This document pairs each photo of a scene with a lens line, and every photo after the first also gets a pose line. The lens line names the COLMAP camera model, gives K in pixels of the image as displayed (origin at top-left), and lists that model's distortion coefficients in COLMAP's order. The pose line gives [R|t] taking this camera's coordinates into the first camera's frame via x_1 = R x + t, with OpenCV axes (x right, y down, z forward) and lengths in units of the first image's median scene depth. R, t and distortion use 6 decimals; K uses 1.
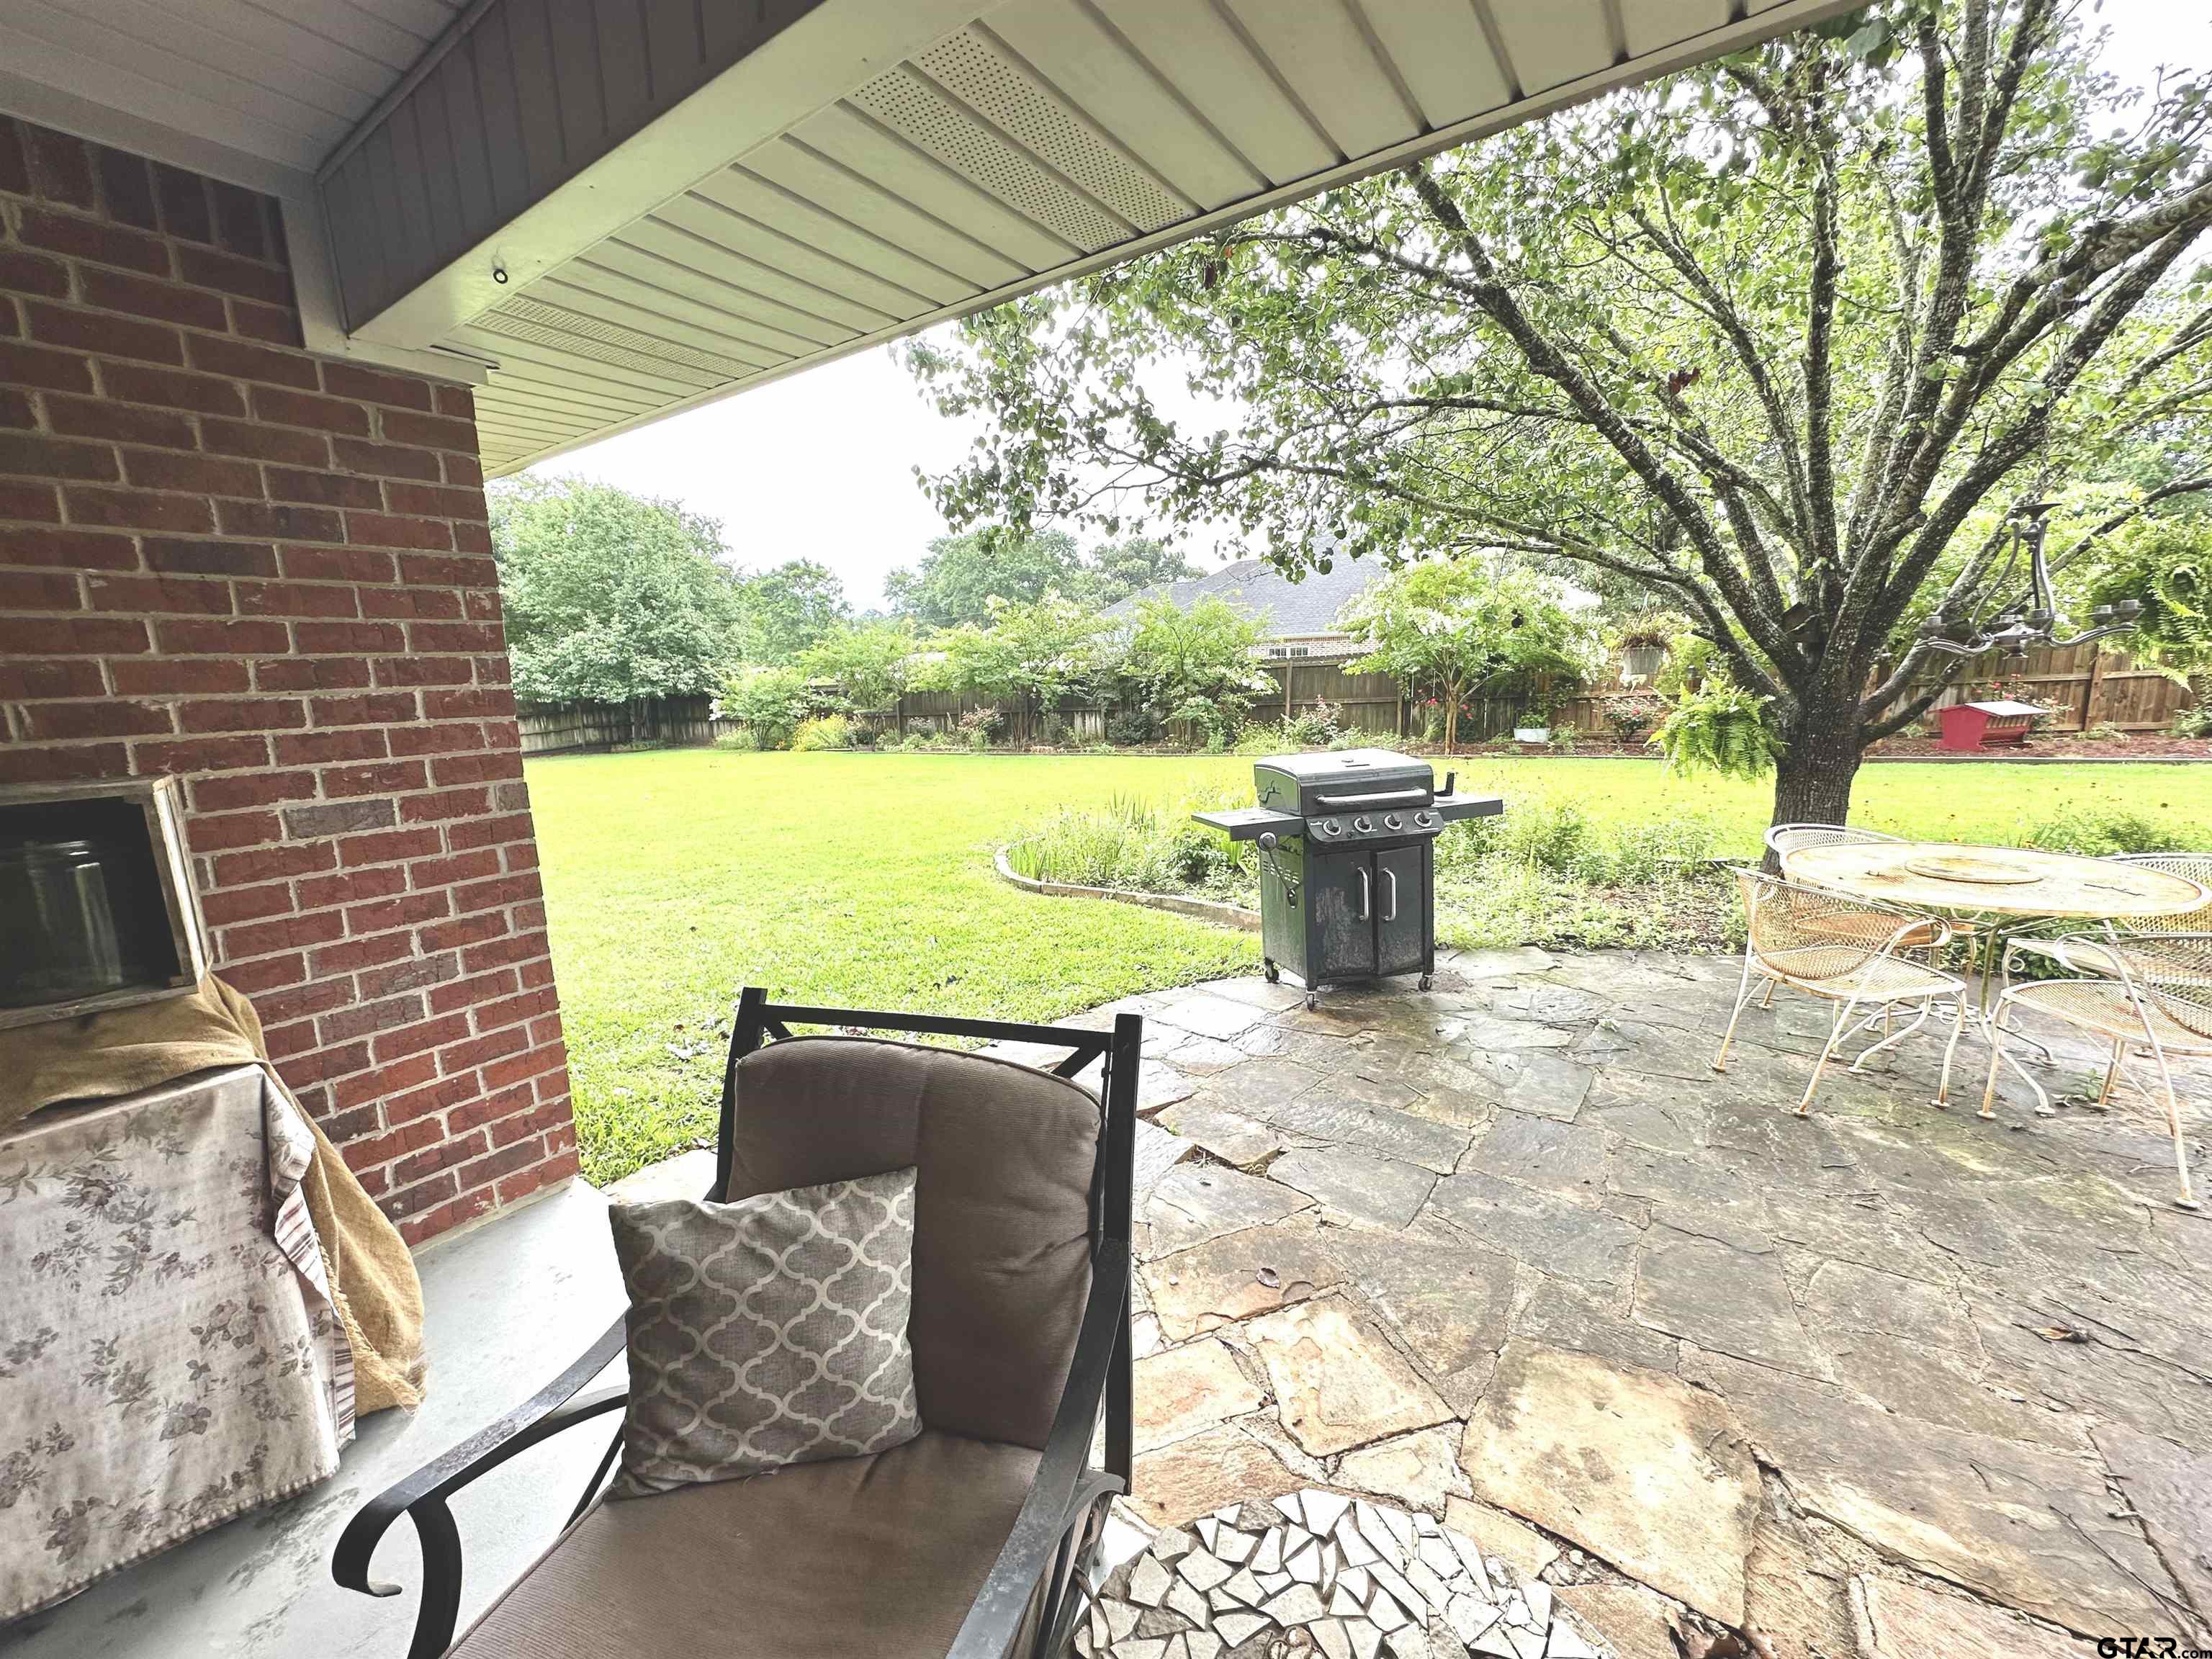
lens RADIAL K [[883.4, 0, 1103.8], [0, 883.4, 829.2], [0, 0, 1]] dist [-0.002458, 0.000609]
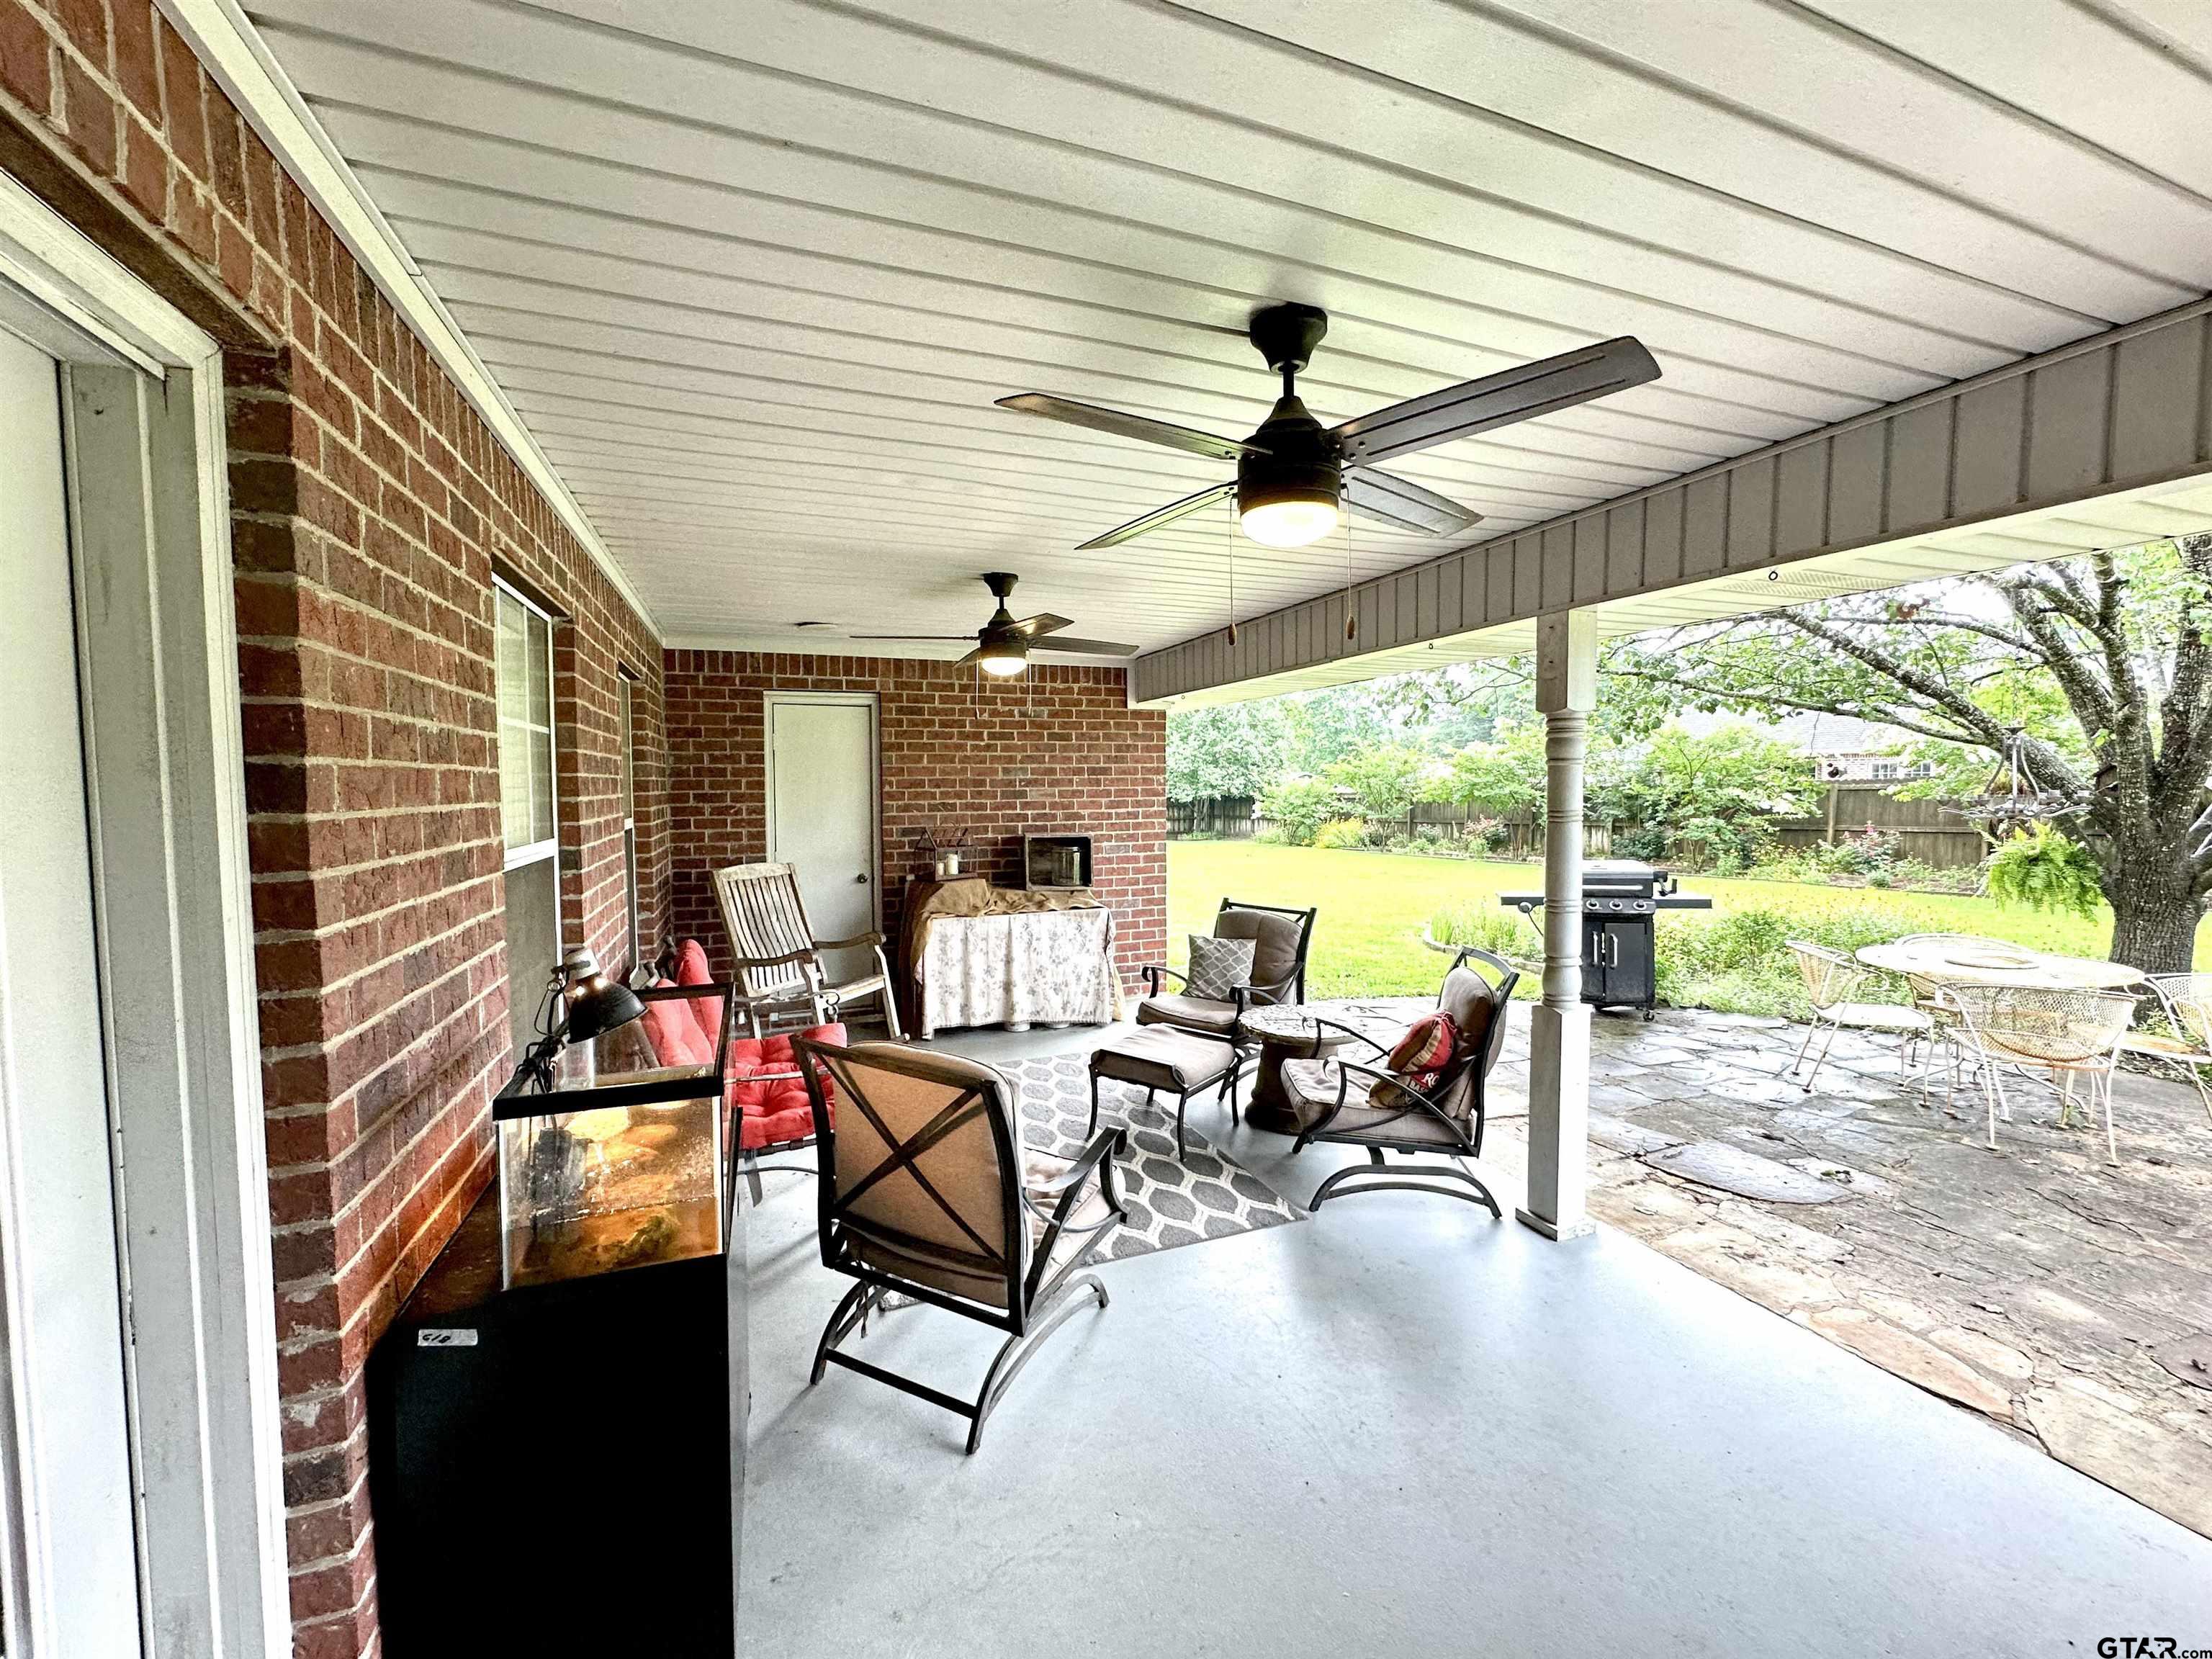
lens RADIAL K [[883.4, 0, 1103.8], [0, 883.4, 829.2], [0, 0, 1]] dist [-0.002458, 0.000609]
pose [[0.830627, 0.050565, -0.554529, 0.080957], [-0.114038, 0.990208, -0.080524, 0.016919], [0.545027, 0.130123, 0.828259, -0.158579]]
